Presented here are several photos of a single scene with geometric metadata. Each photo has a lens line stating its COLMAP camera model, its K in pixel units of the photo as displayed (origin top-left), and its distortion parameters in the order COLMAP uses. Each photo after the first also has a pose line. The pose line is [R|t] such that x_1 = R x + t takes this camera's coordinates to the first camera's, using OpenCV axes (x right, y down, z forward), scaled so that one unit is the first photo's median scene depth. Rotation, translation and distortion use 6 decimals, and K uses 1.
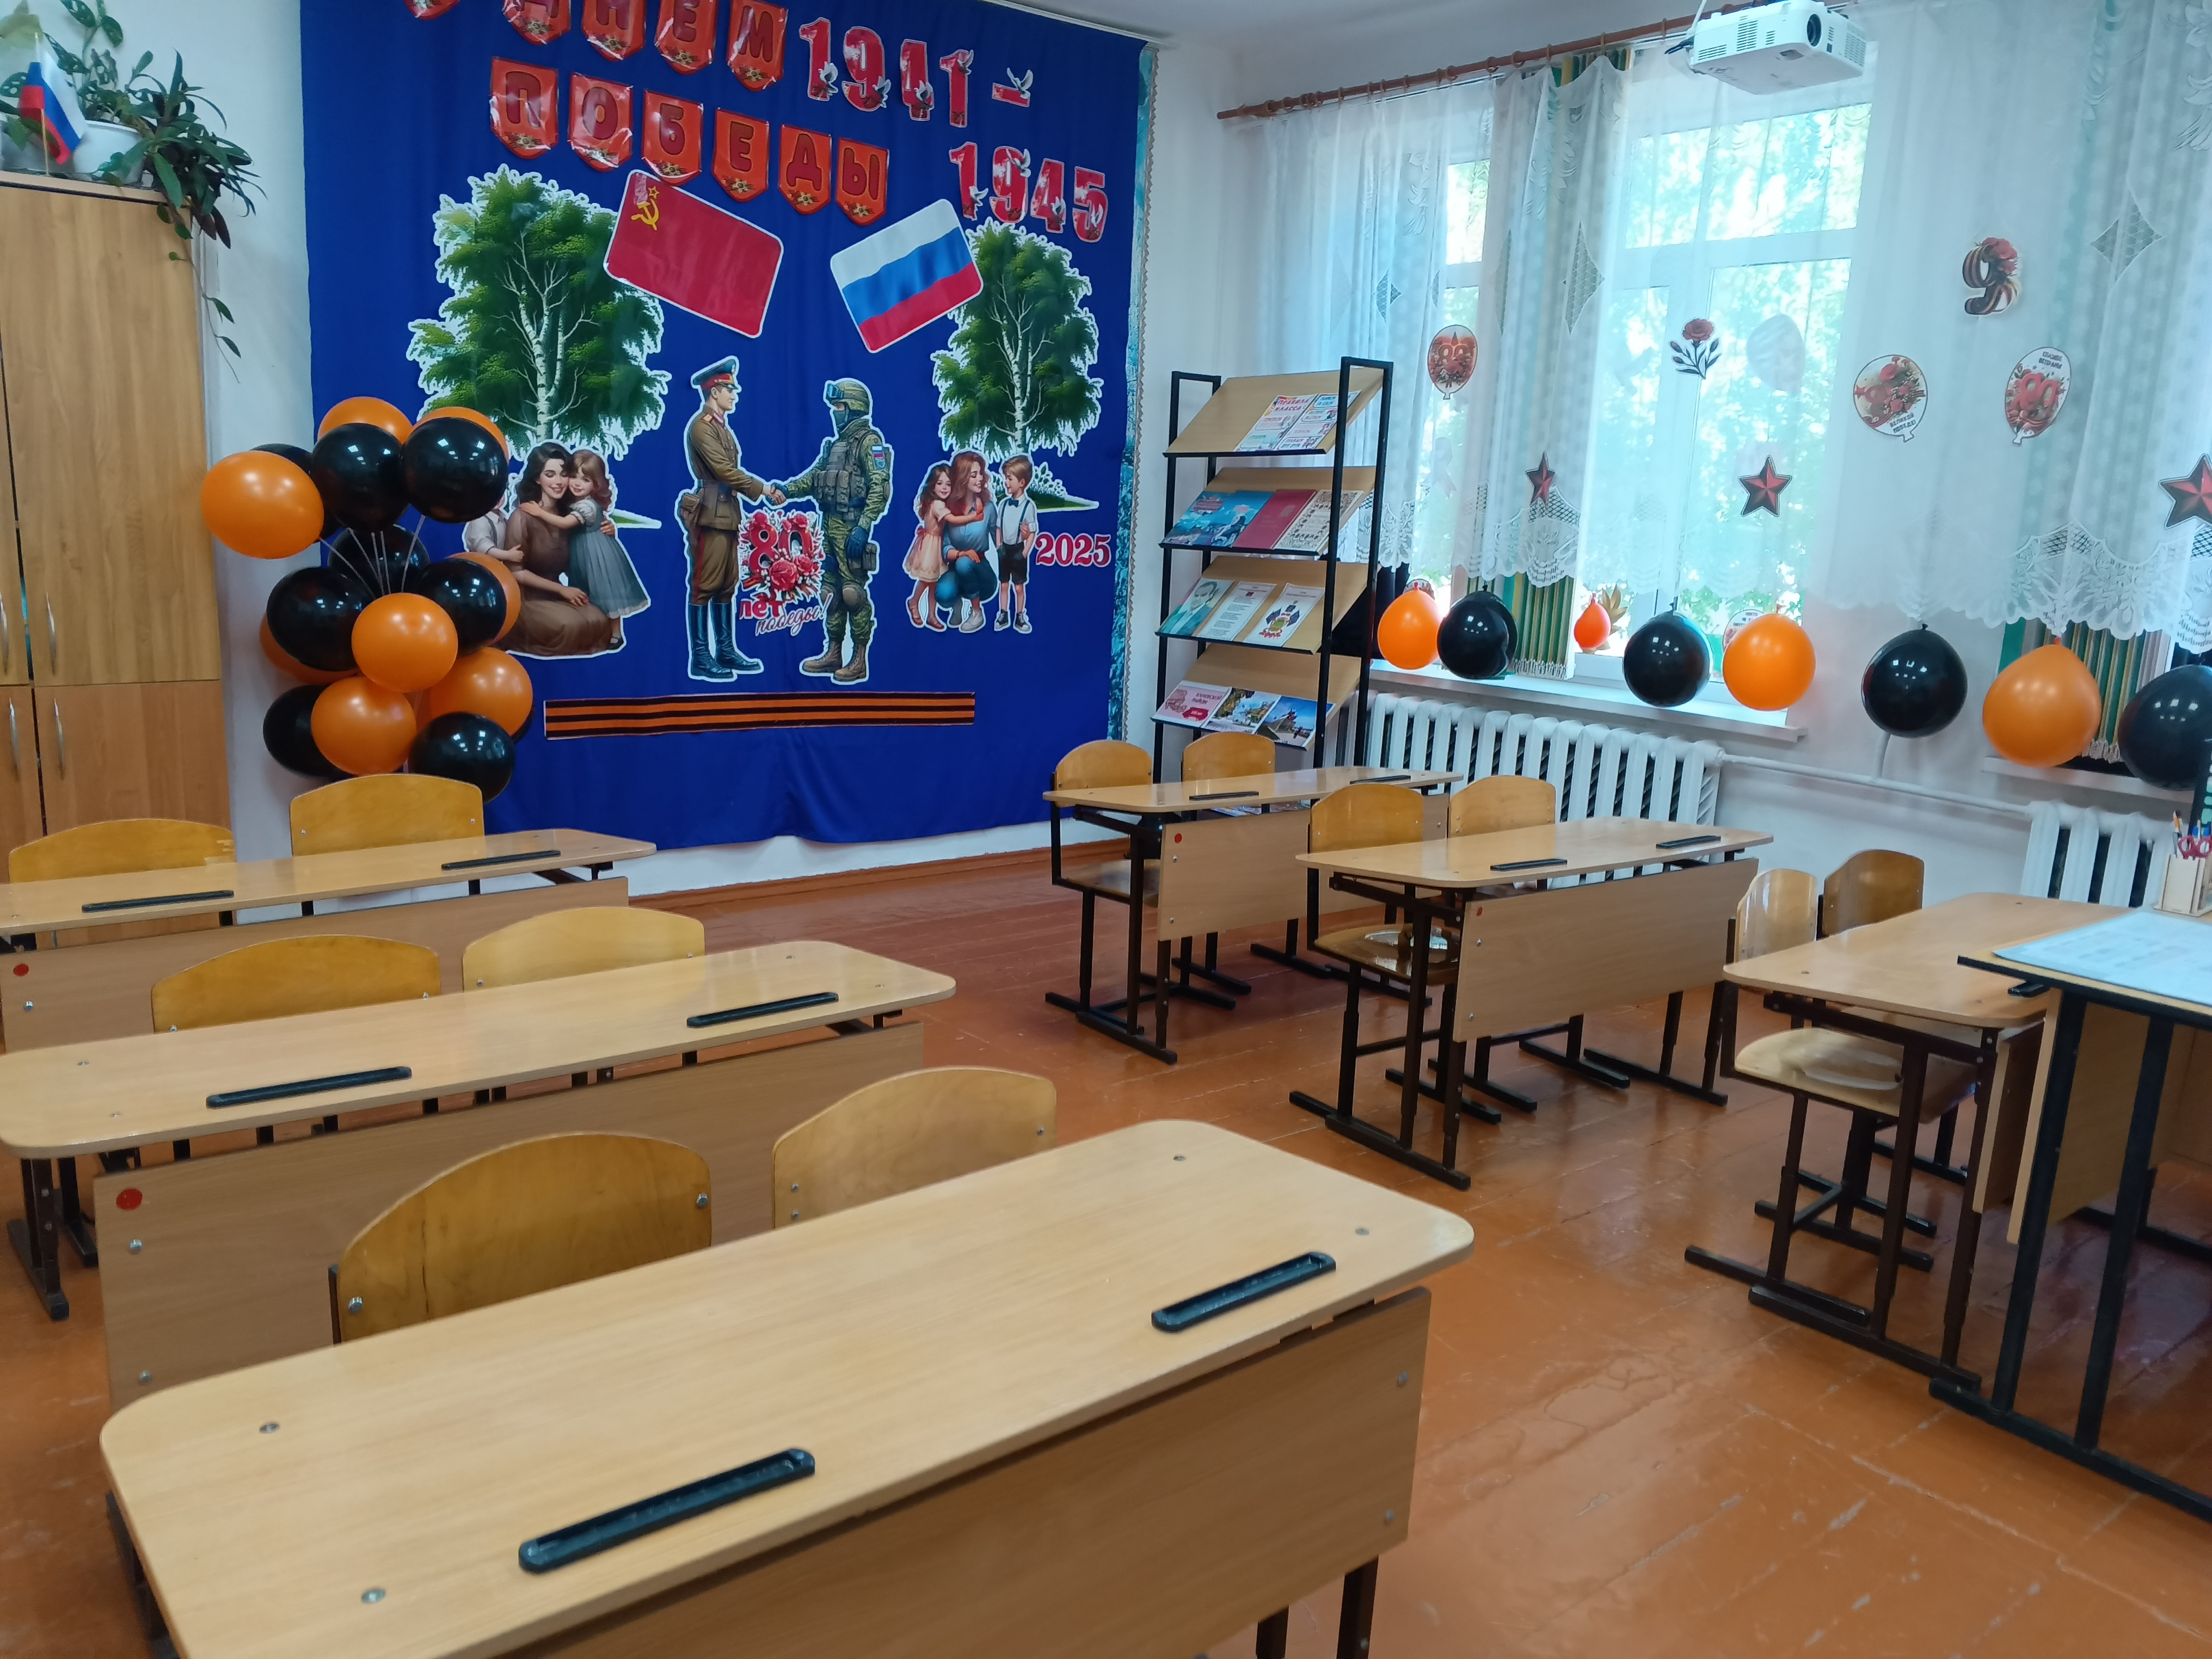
lens RADIAL K [[1599.4, 0, 1120.0], [0, 1599.4, 830.1], [0, 0, 1]] dist [-0.006479, -0.003438]
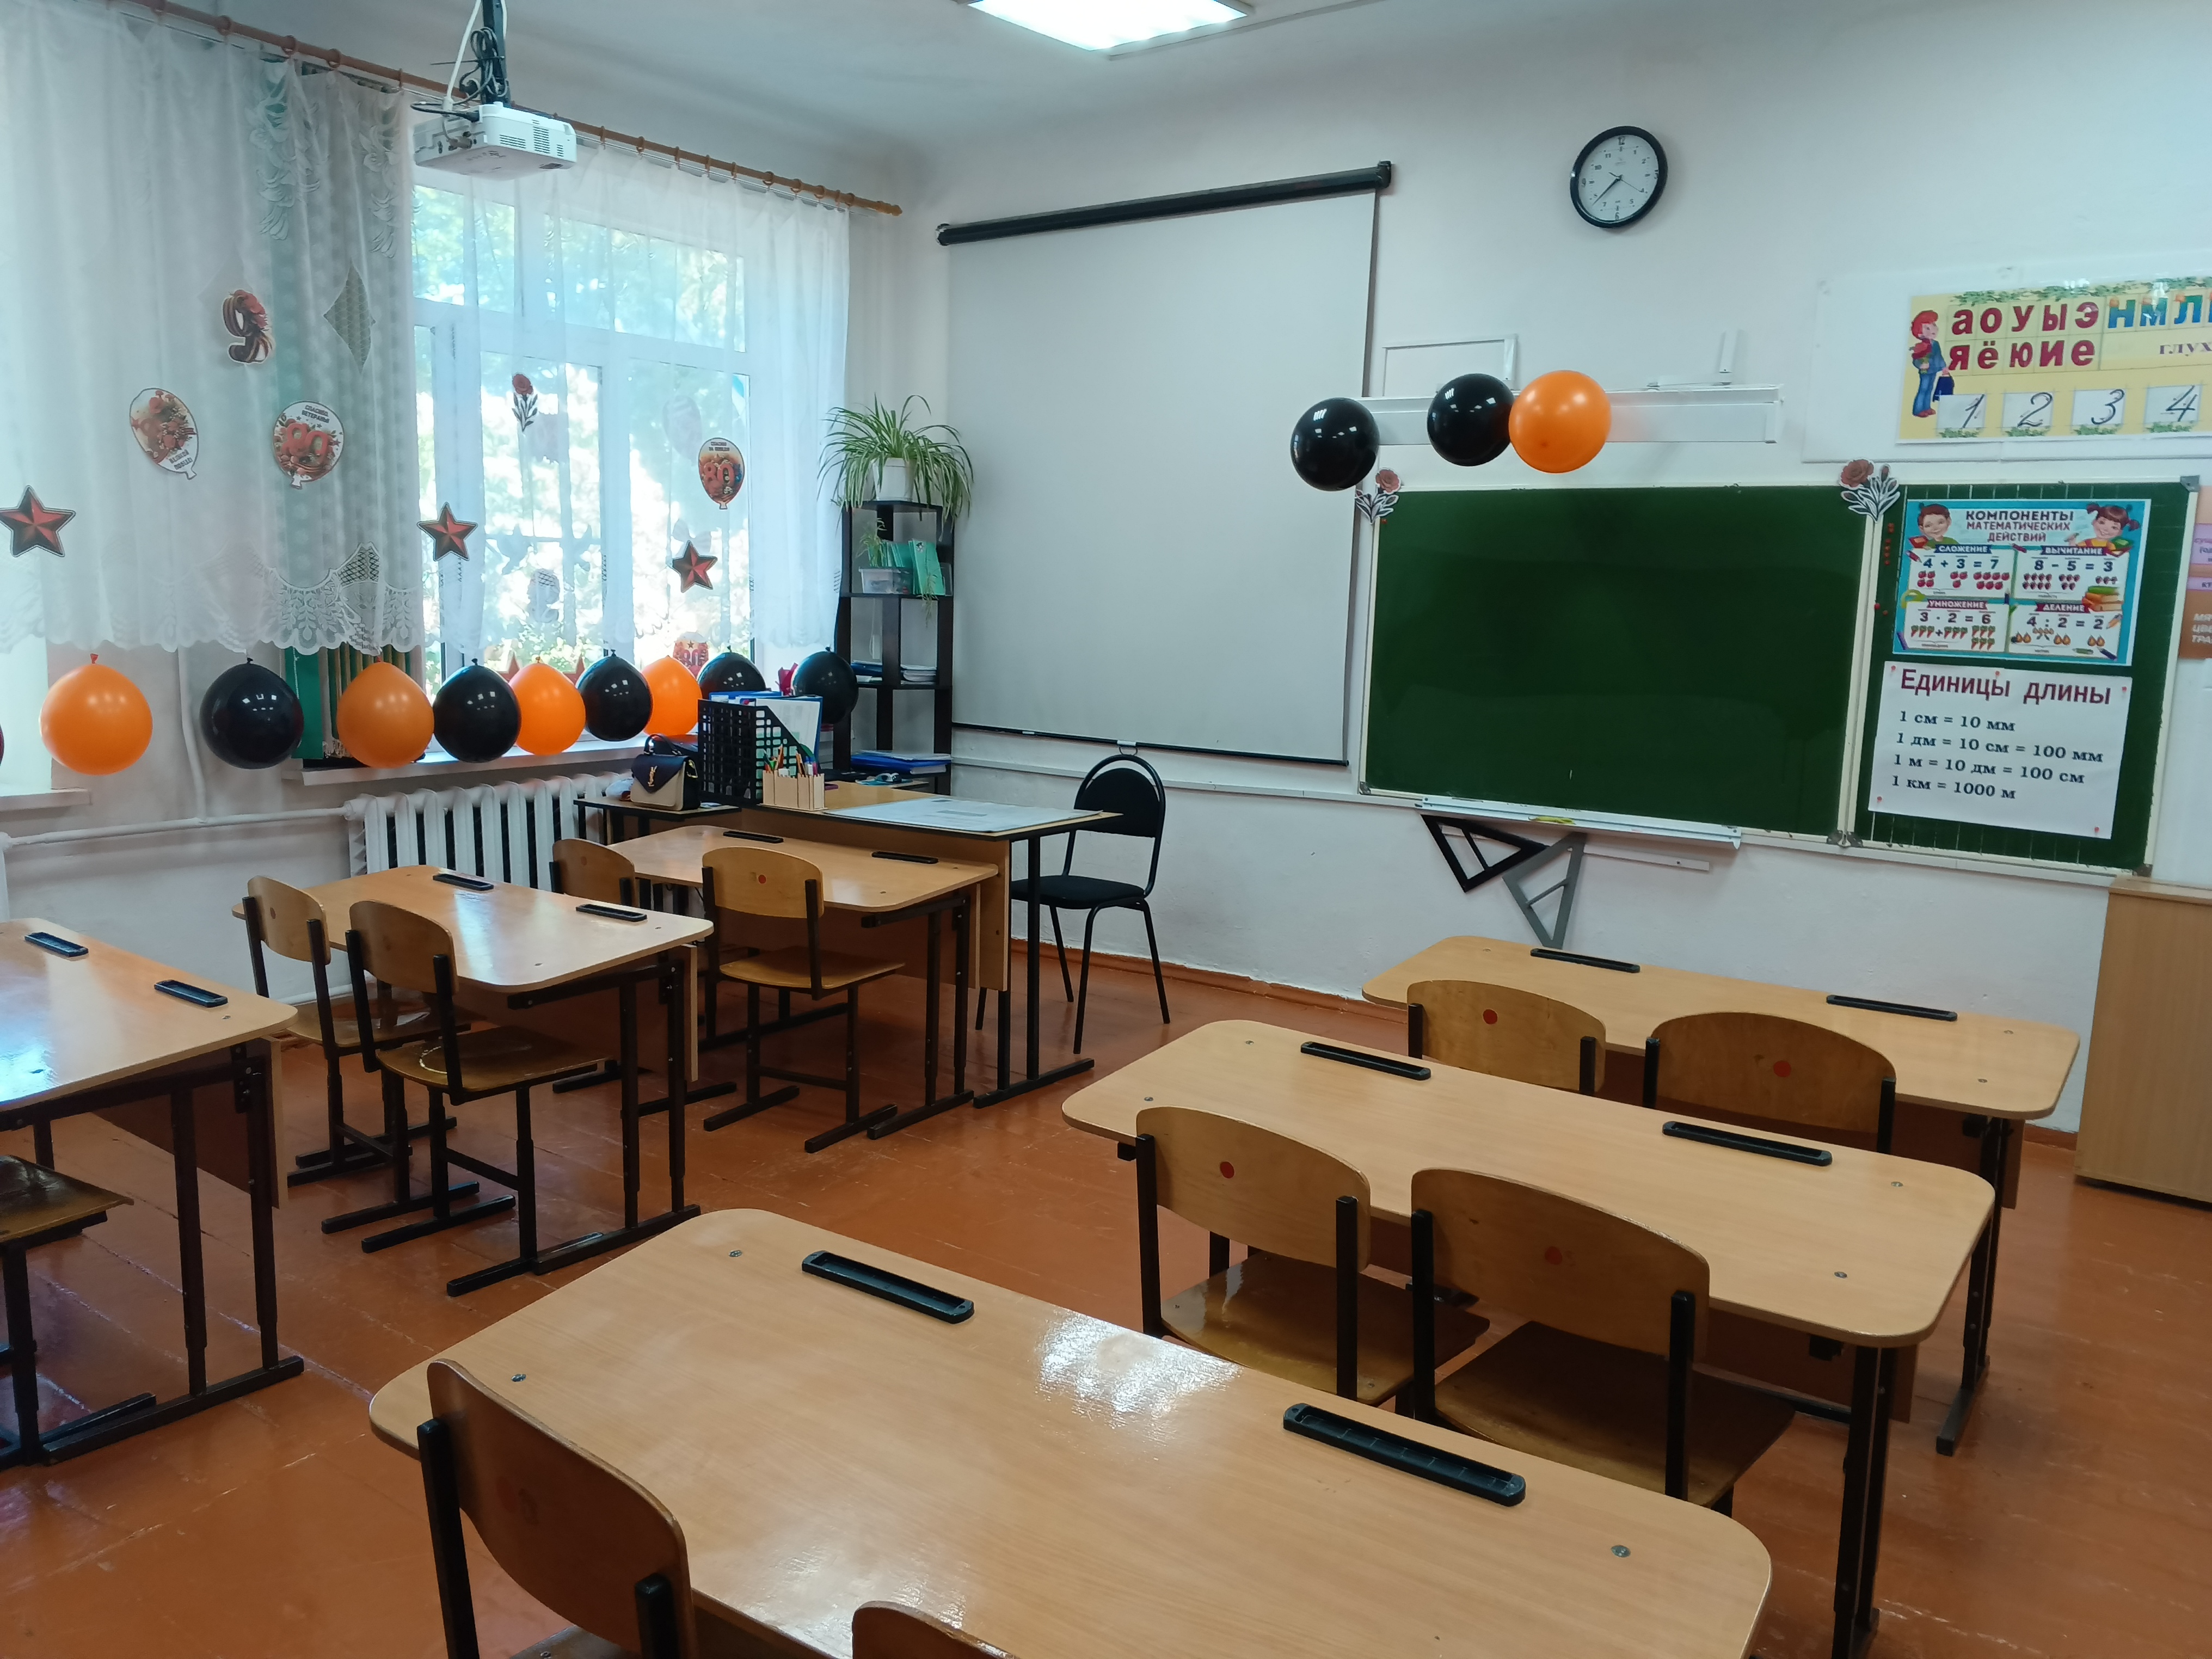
lens RADIAL K [[1599.4, 0, 1120.0], [0, 1599.4, 830.1], [0, 0, 1]] dist [-0.006479, -0.003438]
pose [[-0.244399, -0.198263, 0.949190, -0.665968], [0.167347, 0.955563, 0.242683, -0.189276], [-0.955125, 0.218156, -0.200360, 0.734856]]
